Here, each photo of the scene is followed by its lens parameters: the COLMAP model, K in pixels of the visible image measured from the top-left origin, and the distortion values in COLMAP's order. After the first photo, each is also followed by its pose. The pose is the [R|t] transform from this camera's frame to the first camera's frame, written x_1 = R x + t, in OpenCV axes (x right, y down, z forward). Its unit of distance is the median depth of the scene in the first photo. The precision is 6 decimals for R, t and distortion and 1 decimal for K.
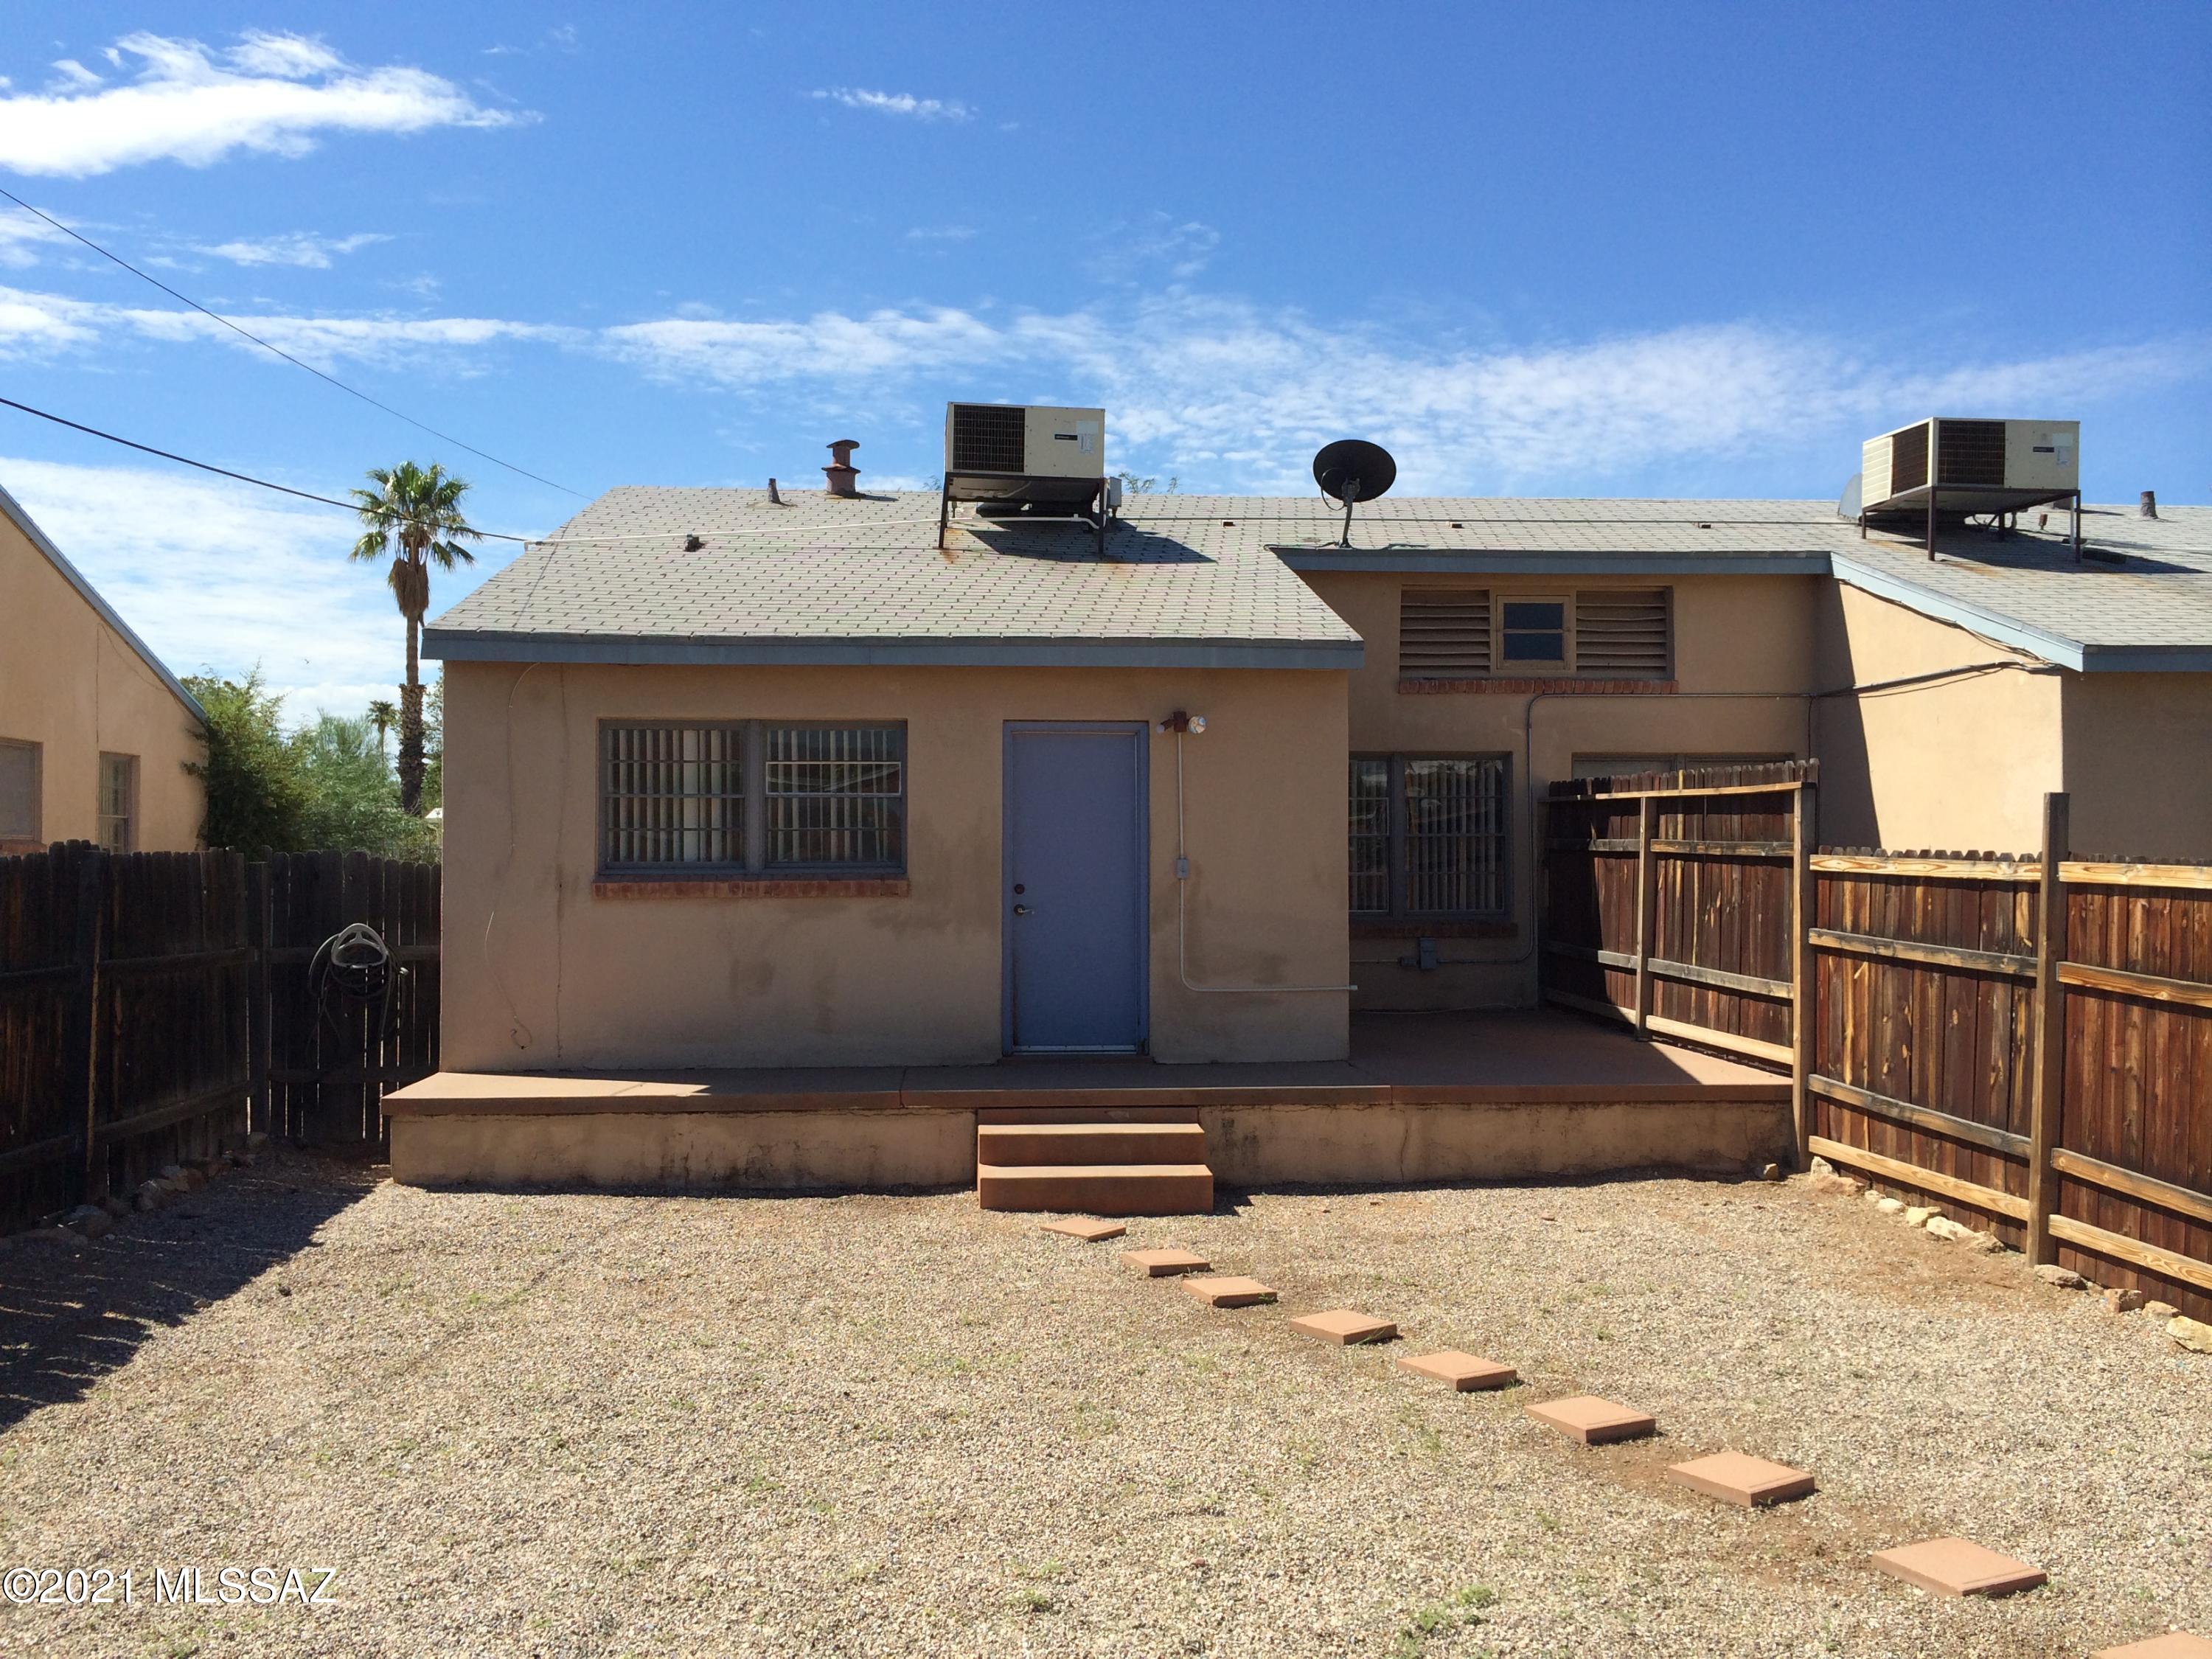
lens RADIAL K [[1898.3, 0, 1105.8], [0, 1898.3, 832.7], [0, 0, 1]] dist [-0.000978, -0.001263]
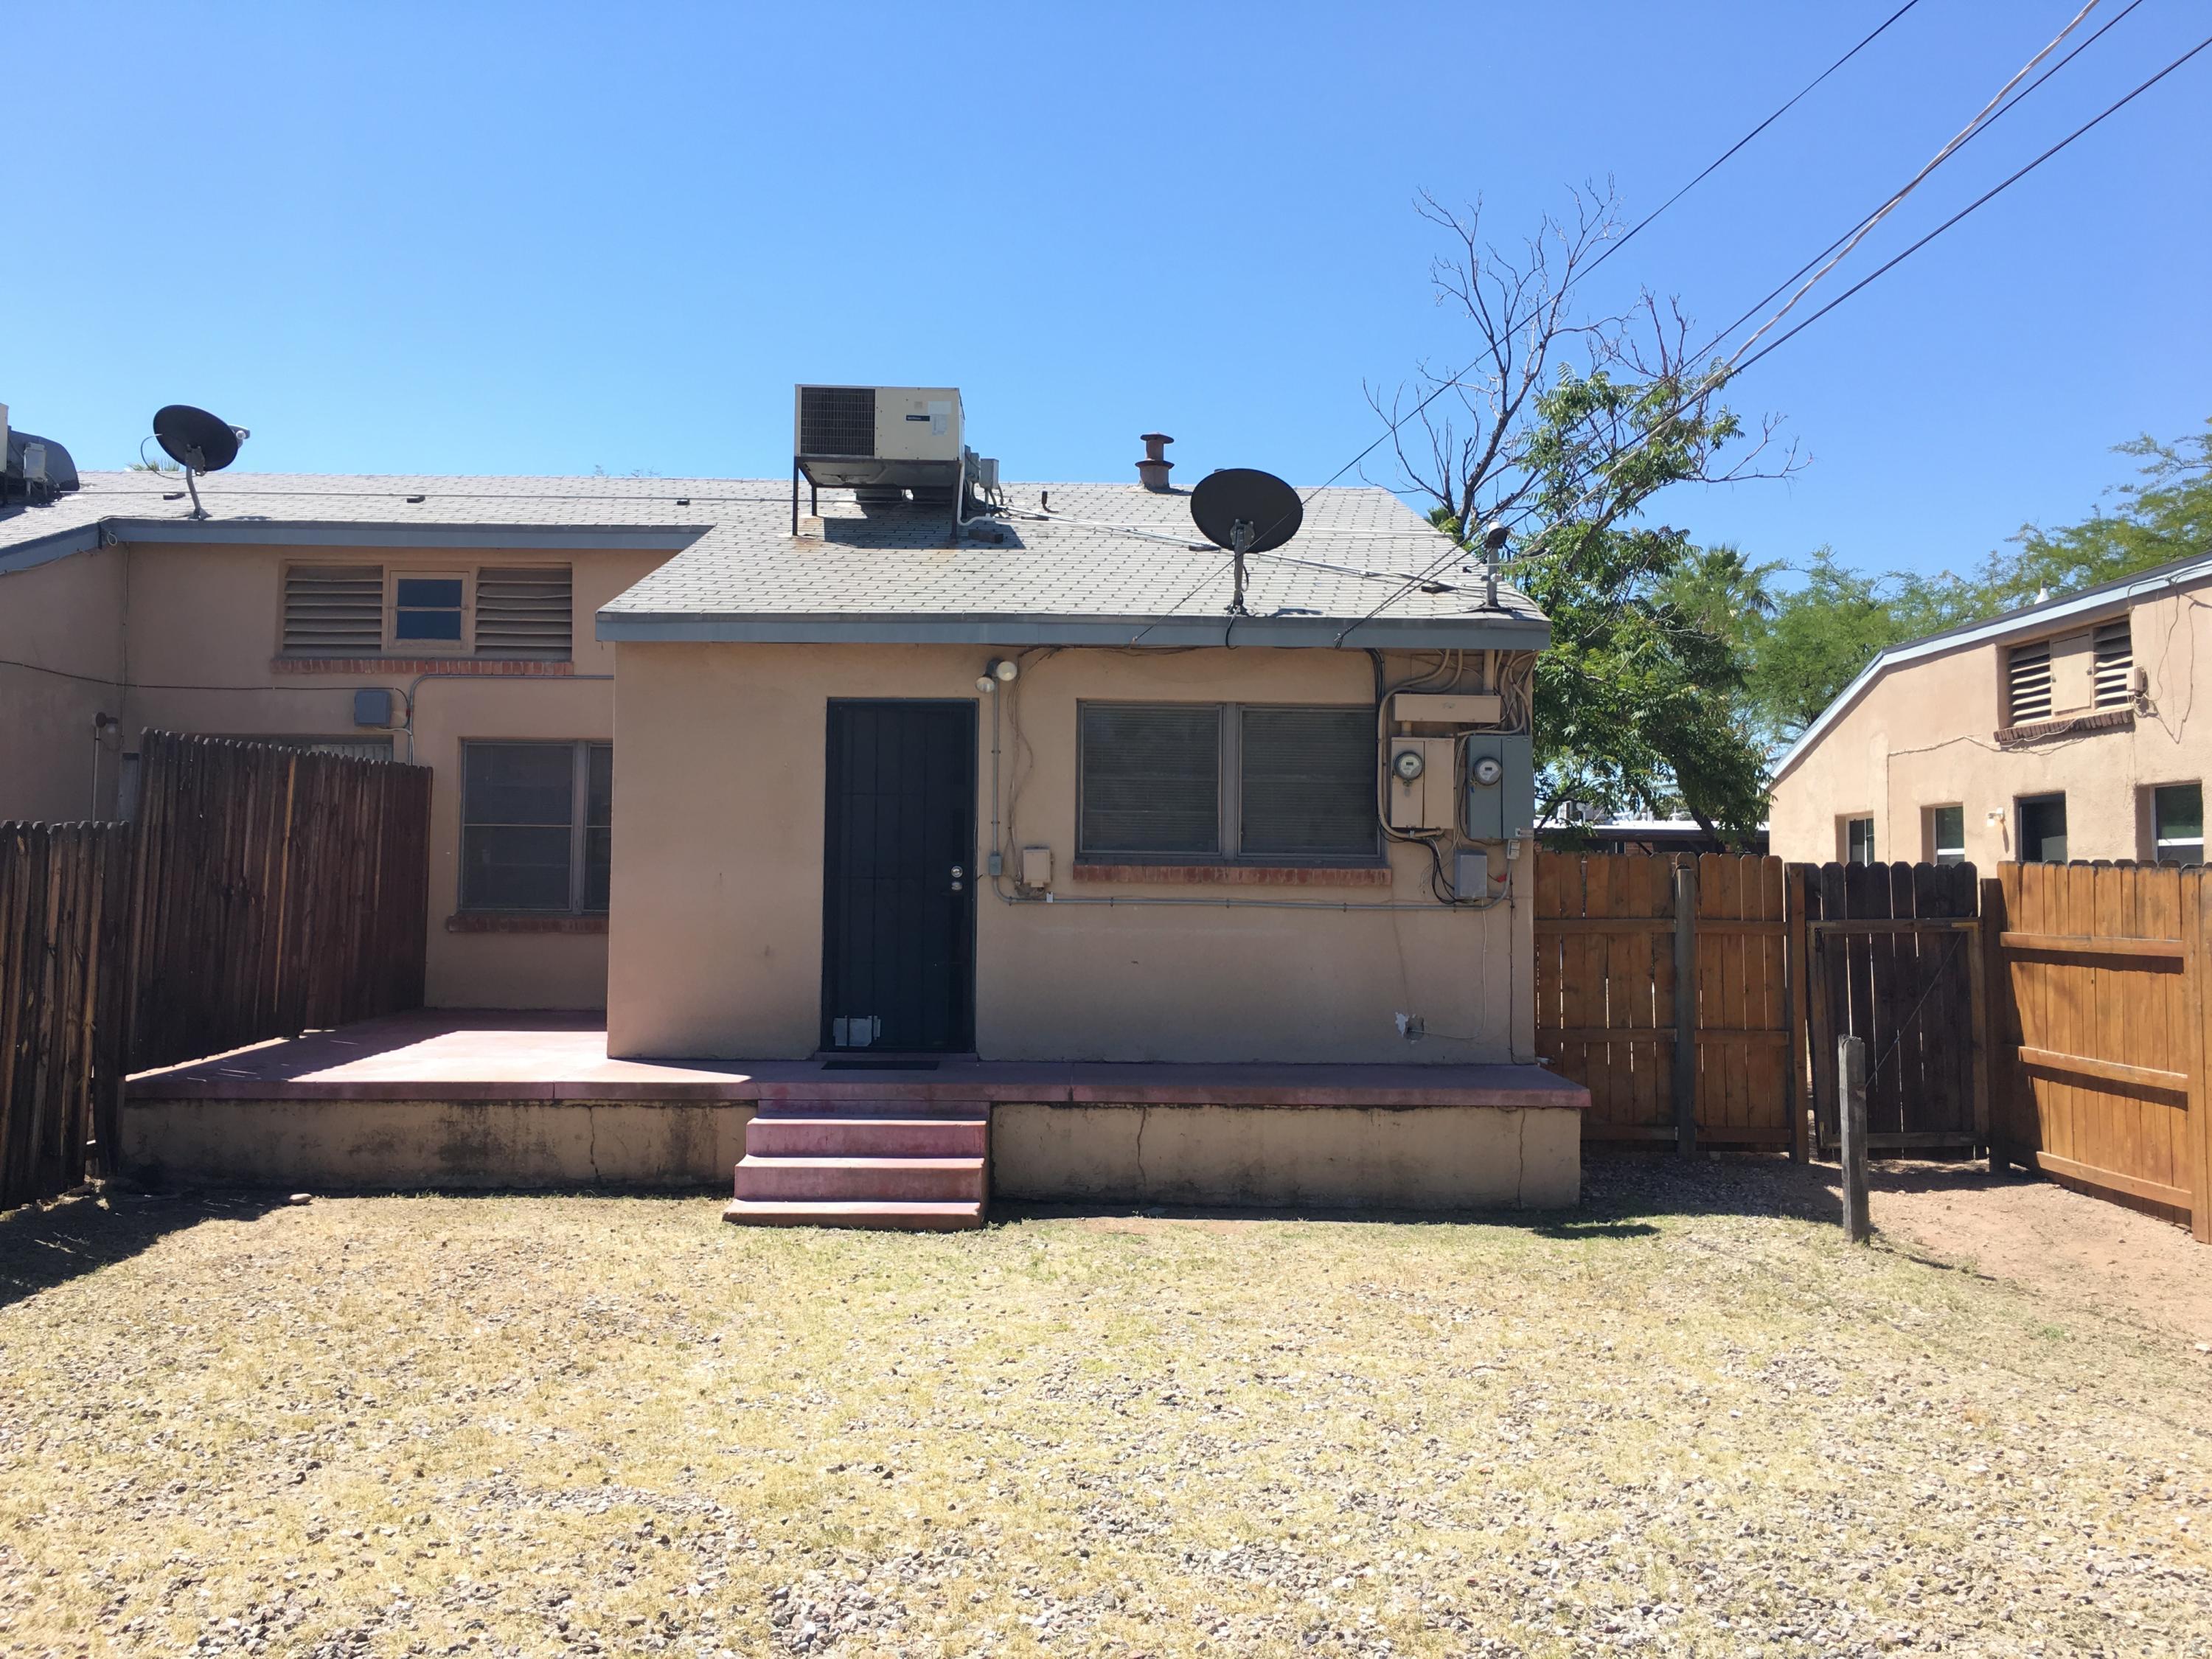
lens RADIAL K [[1924.3, 0, 1095.0], [0, 1924.3, 842.9], [0, 0, 1]] dist [0.093081, -0.083669]
pose [[0.997695, 0.009320, -0.067208, 0.627441], [-0.008736, 0.999921, 0.008988, -0.000074], [0.067286, -0.008380, 0.997699, 0.044370]]
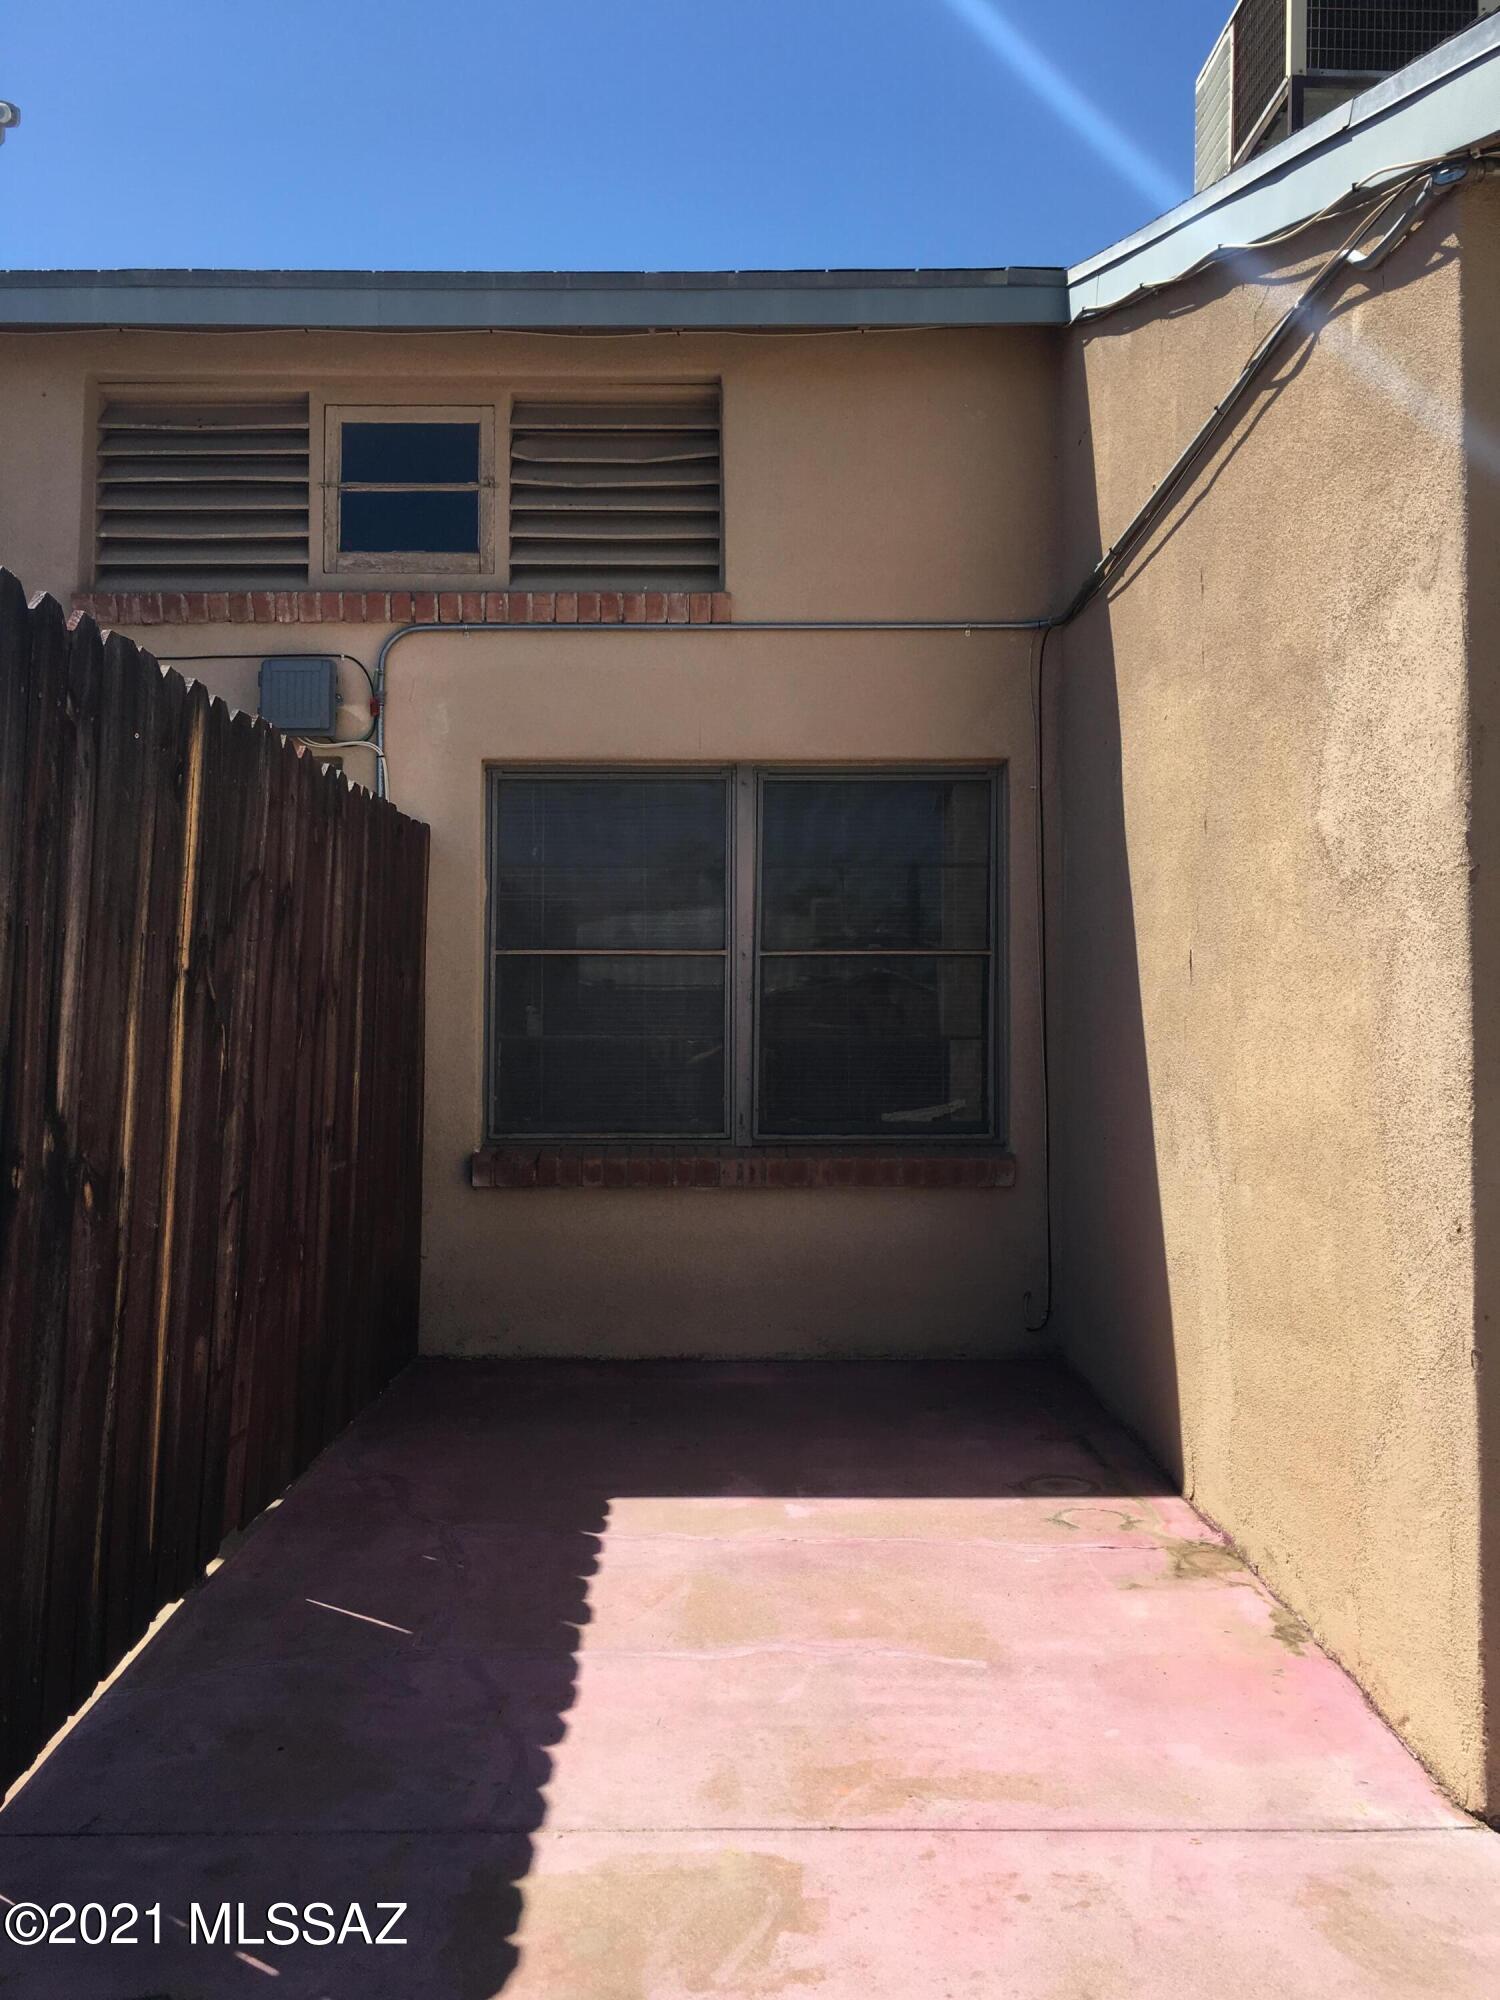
lens RADIAL K [[1739.9, 0, 760.1], [0, 1739.9, 988.1], [0, 0, 1]] dist [0.093081, -0.083669]
pose [[0.997876, -0.002892, -0.065078, 0.333206], [0.003050, 0.999993, 0.002341, 0.009739], [0.065070, -0.002535, 0.997877, 0.597809]]
